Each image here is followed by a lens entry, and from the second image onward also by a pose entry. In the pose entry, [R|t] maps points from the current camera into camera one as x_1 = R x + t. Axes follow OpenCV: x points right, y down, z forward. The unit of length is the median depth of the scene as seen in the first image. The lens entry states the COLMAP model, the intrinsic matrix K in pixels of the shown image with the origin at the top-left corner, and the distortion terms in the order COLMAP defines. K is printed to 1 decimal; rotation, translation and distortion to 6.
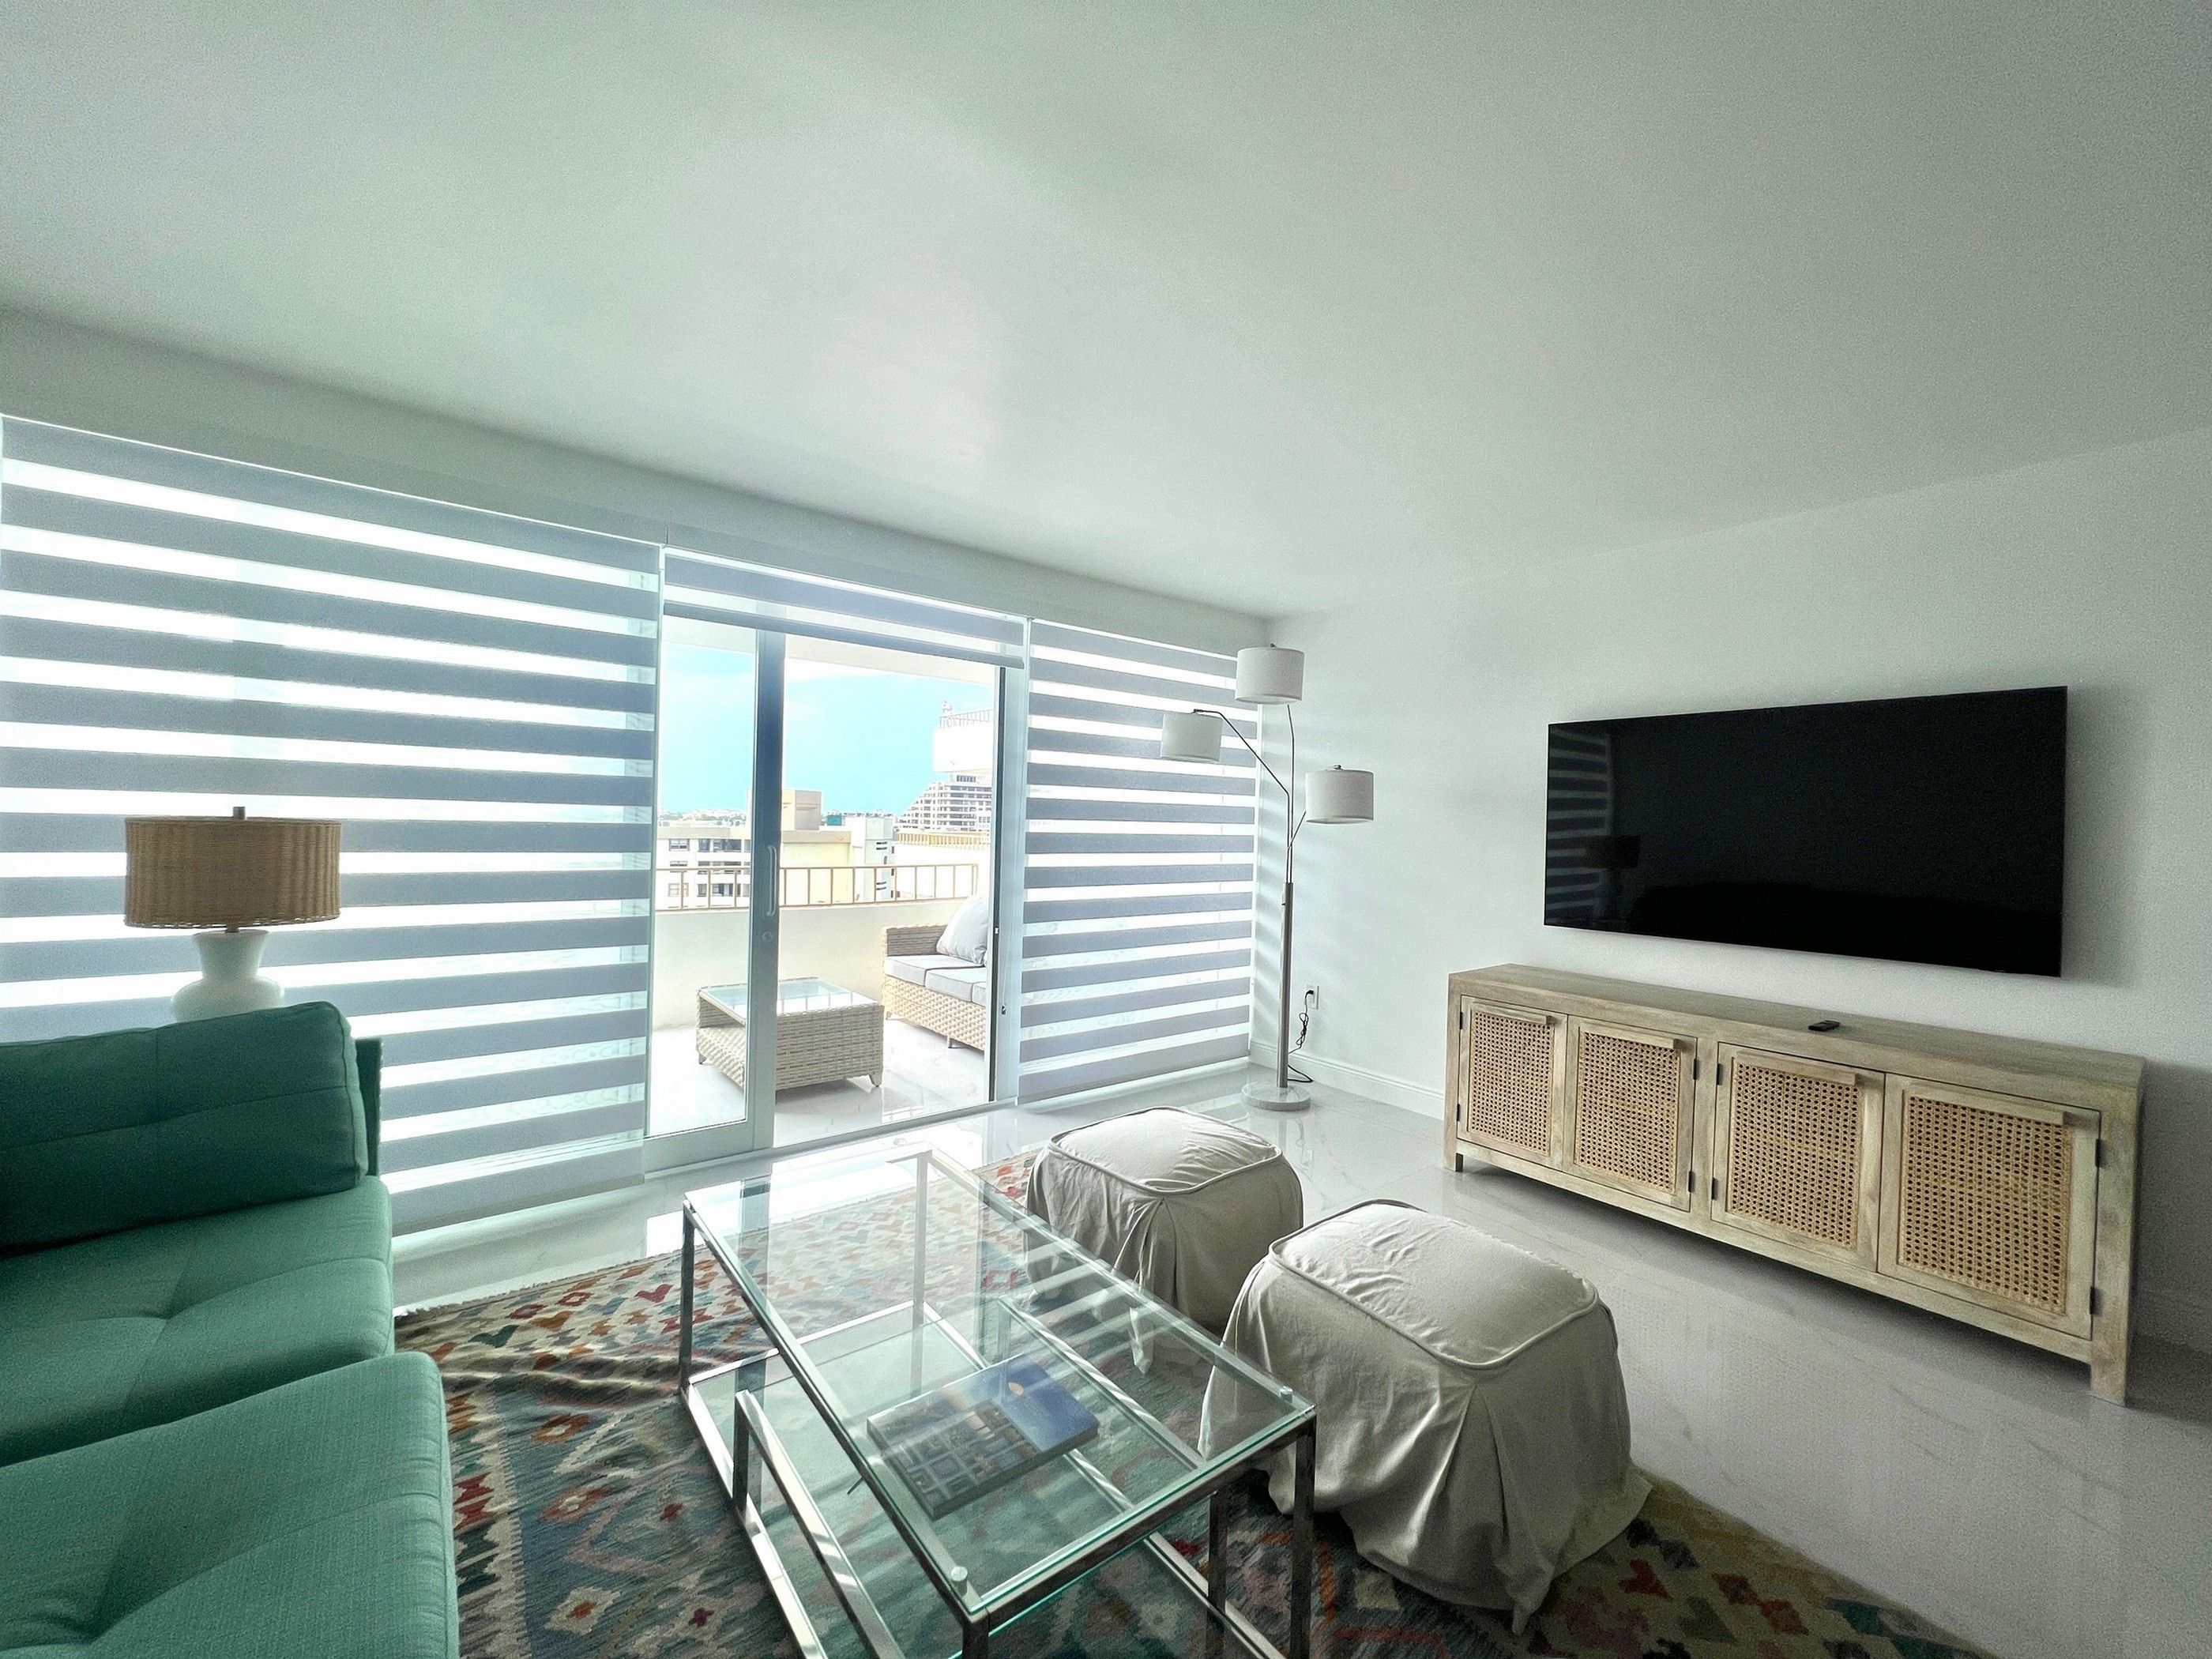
lens RADIAL K [[885.2, 0, 1105.1], [0, 885.2, 826.0], [0, 0, 1]] dist [0.000016, 0.000539]
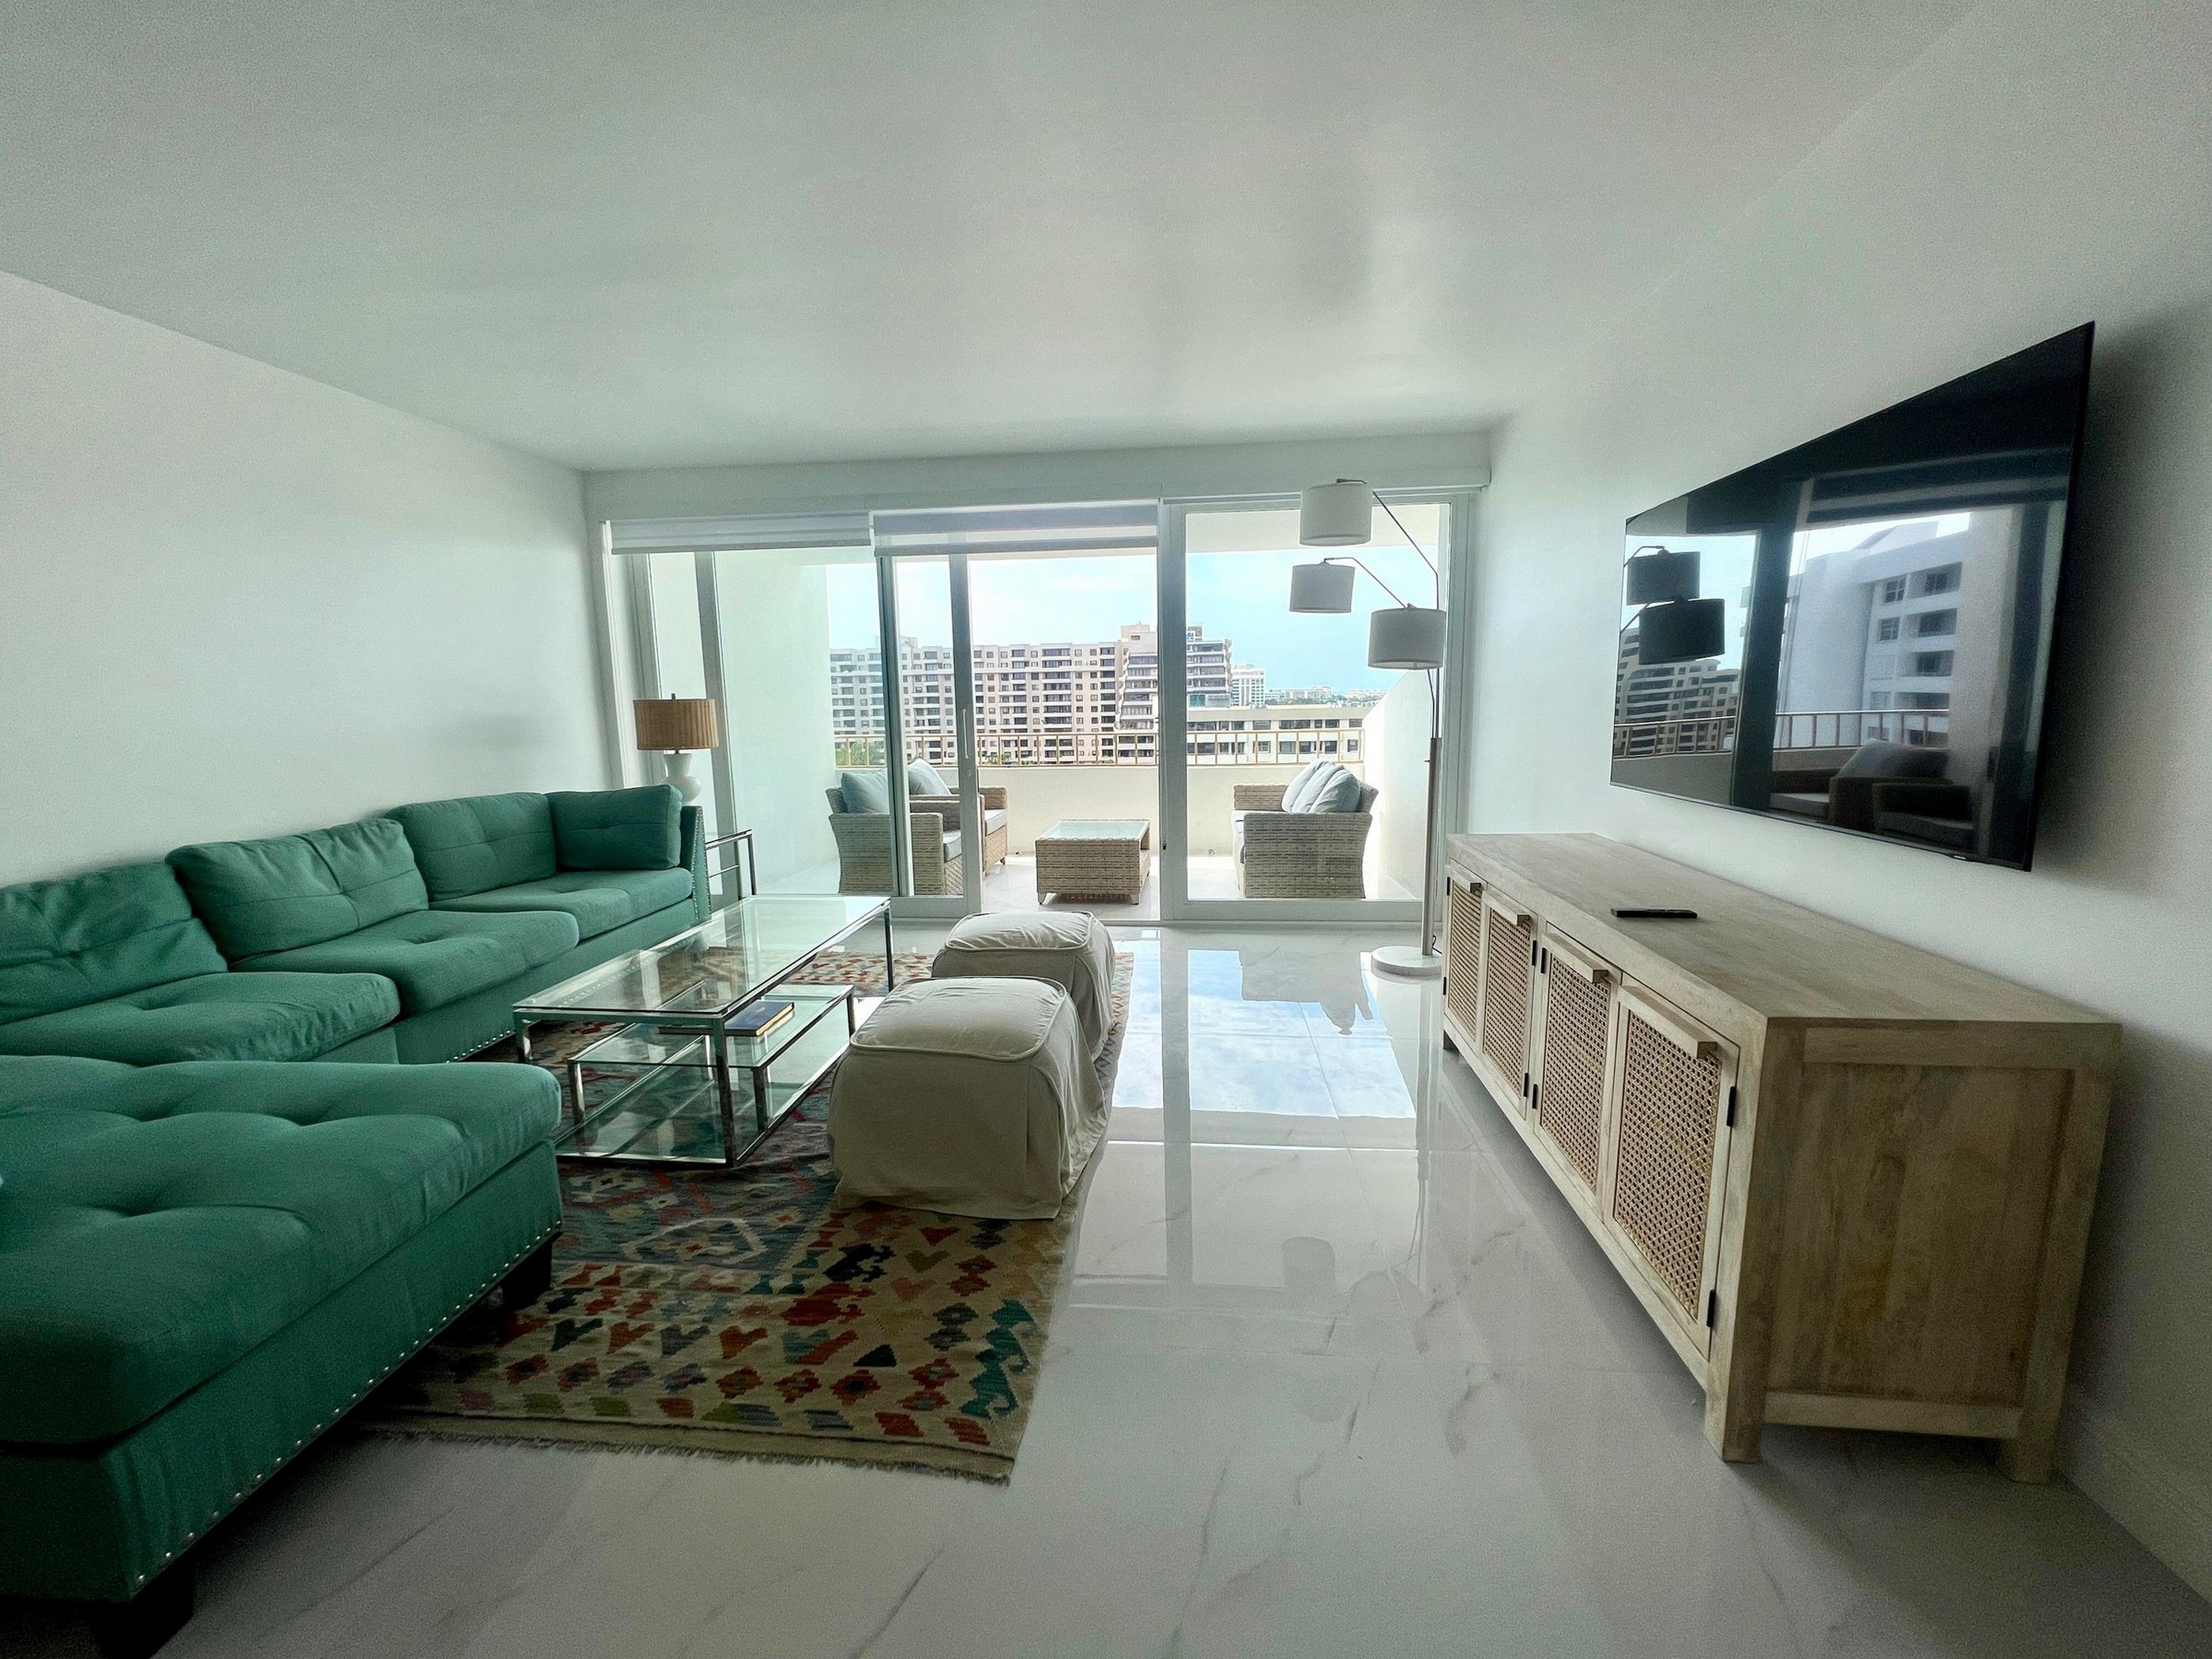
lens RADIAL K [[885.2, 0, 1105.1], [0, 885.2, 826.0], [0, 0, 1]] dist [0.000016, 0.000539]
pose [[0.711539, 0.065067, -0.699627, 0.381679], [0.030737, 0.991868, 0.123506, 0.019438], [0.701974, -0.109384, 0.703753, 0.068817]]
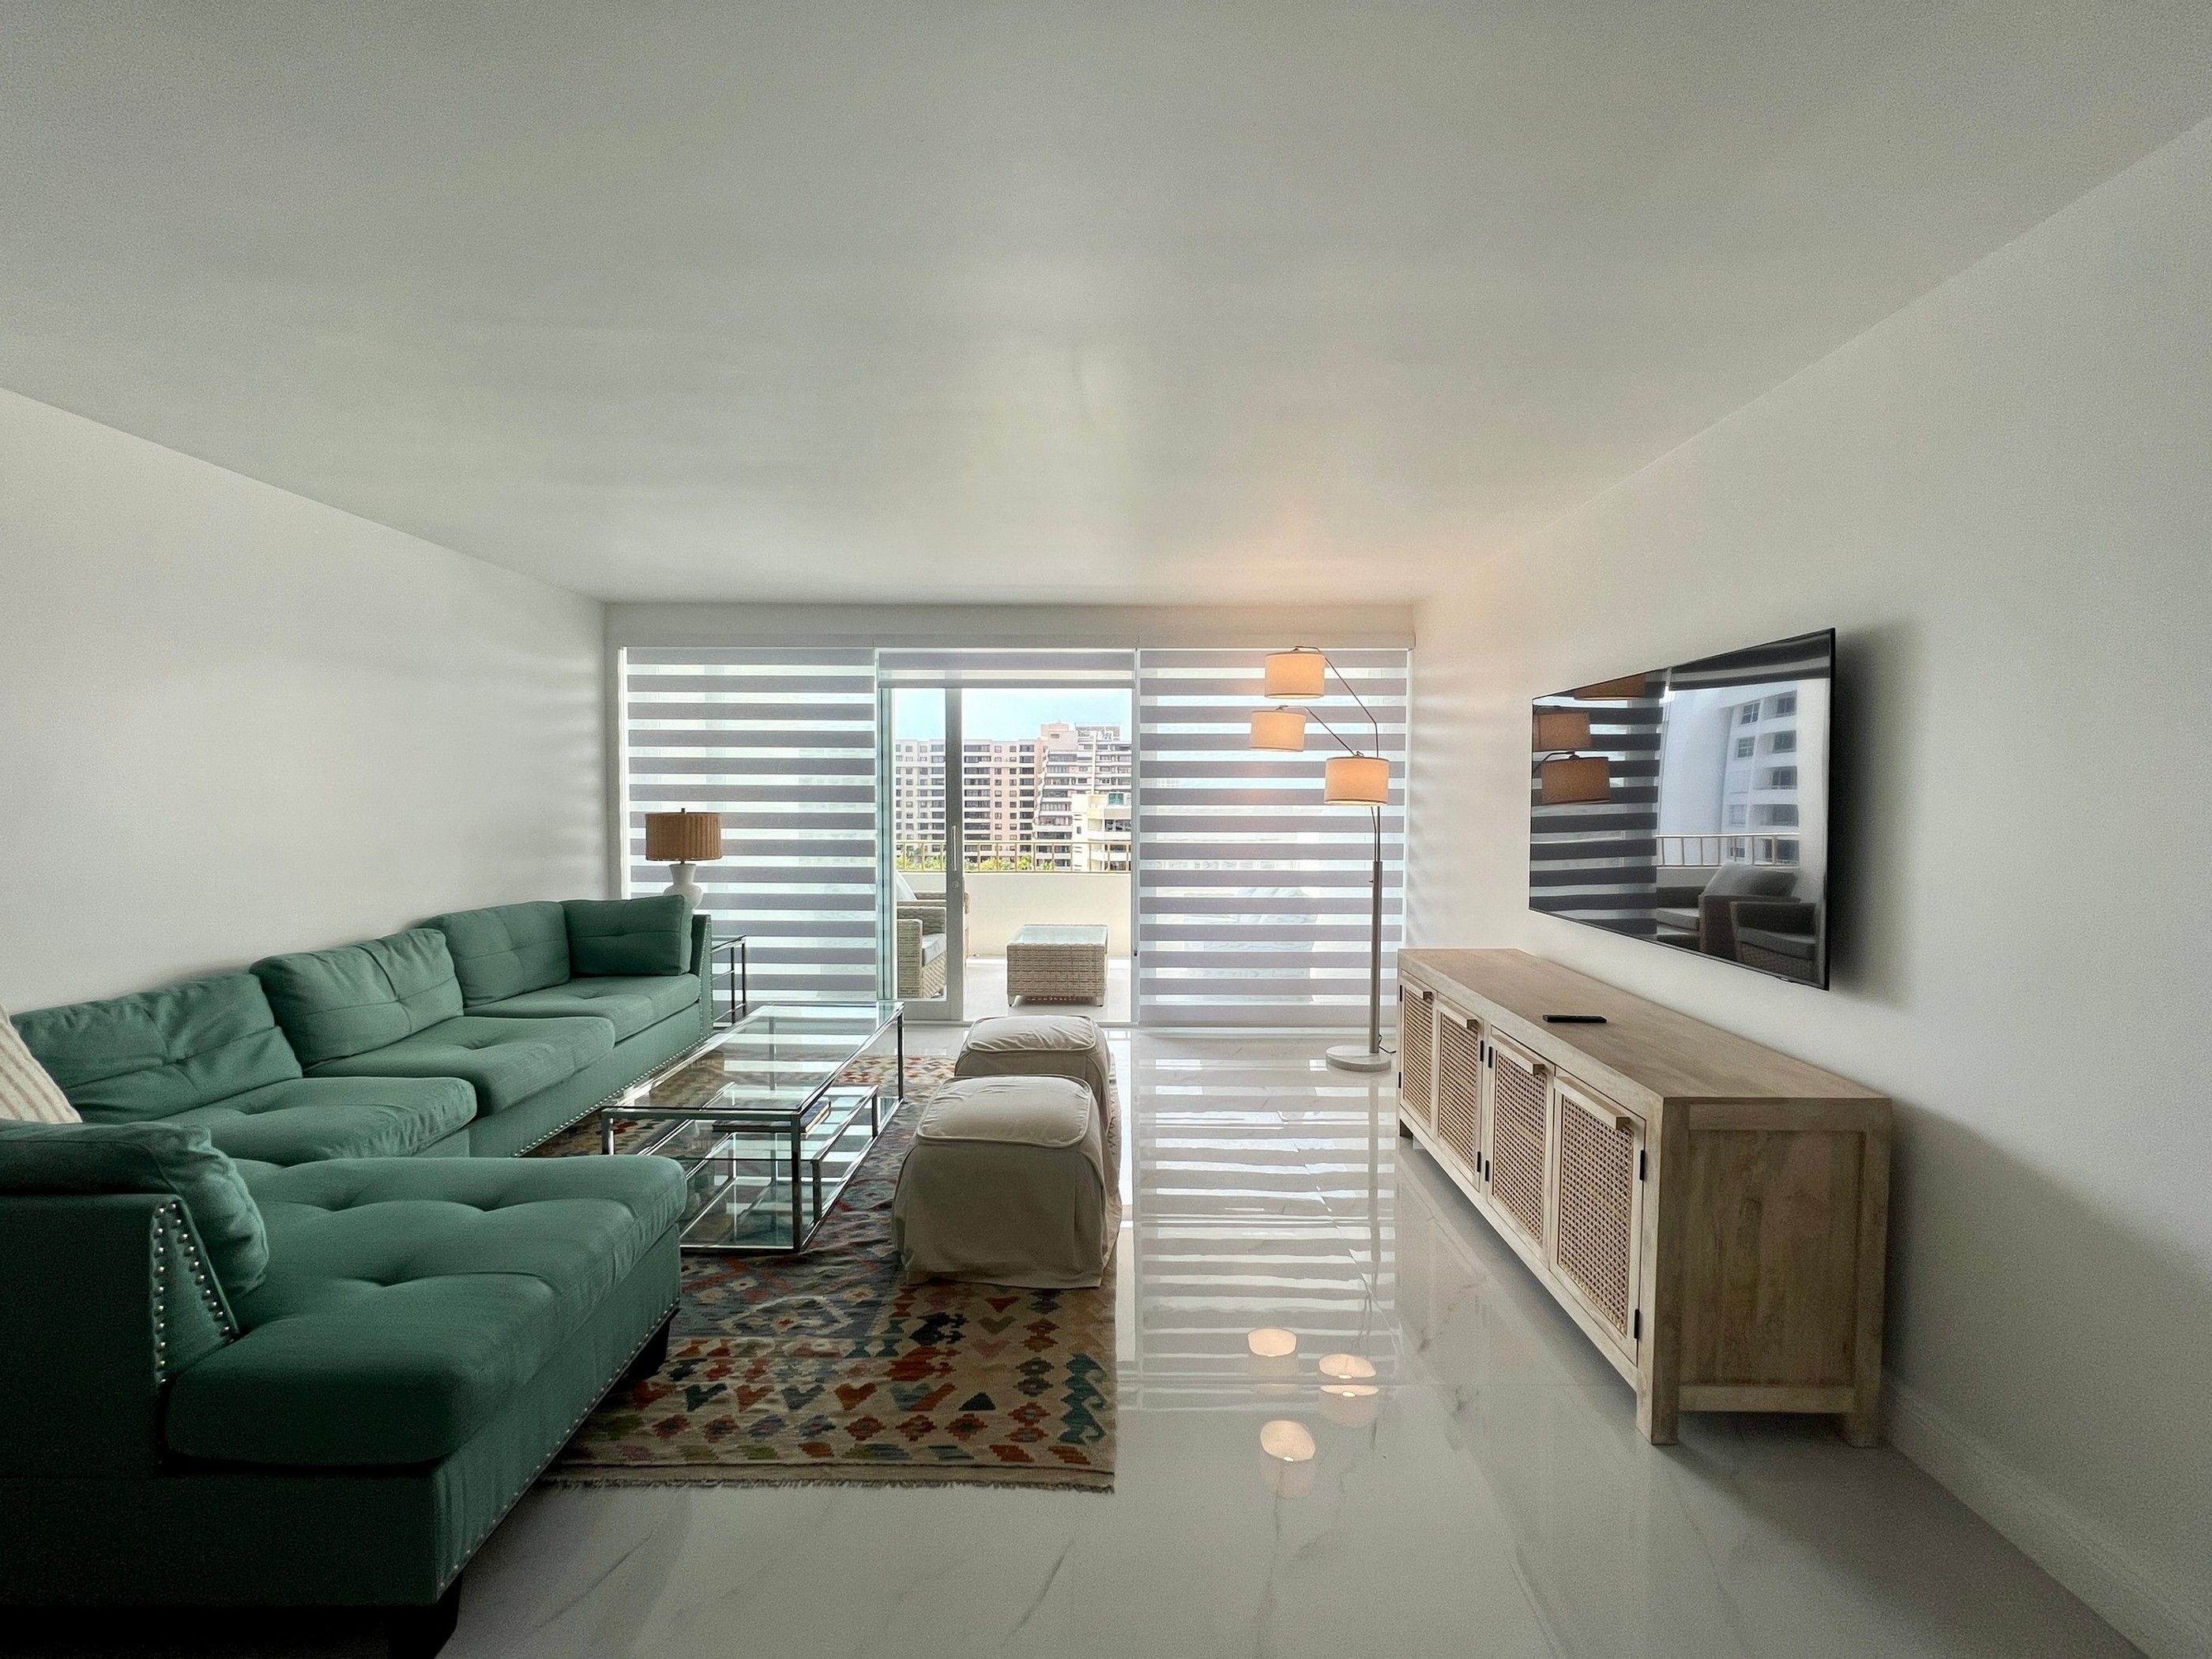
lens RADIAL K [[885.2, 0, 1105.1], [0, 885.2, 826.0], [0, 0, 1]] dist [0.000016, 0.000539]
pose [[0.774144, 0.001826, -0.633007, 0.391266], [0.012399, 0.999760, 0.018048, -0.000889], [0.632888, -0.021820, 0.773936, -0.014517]]
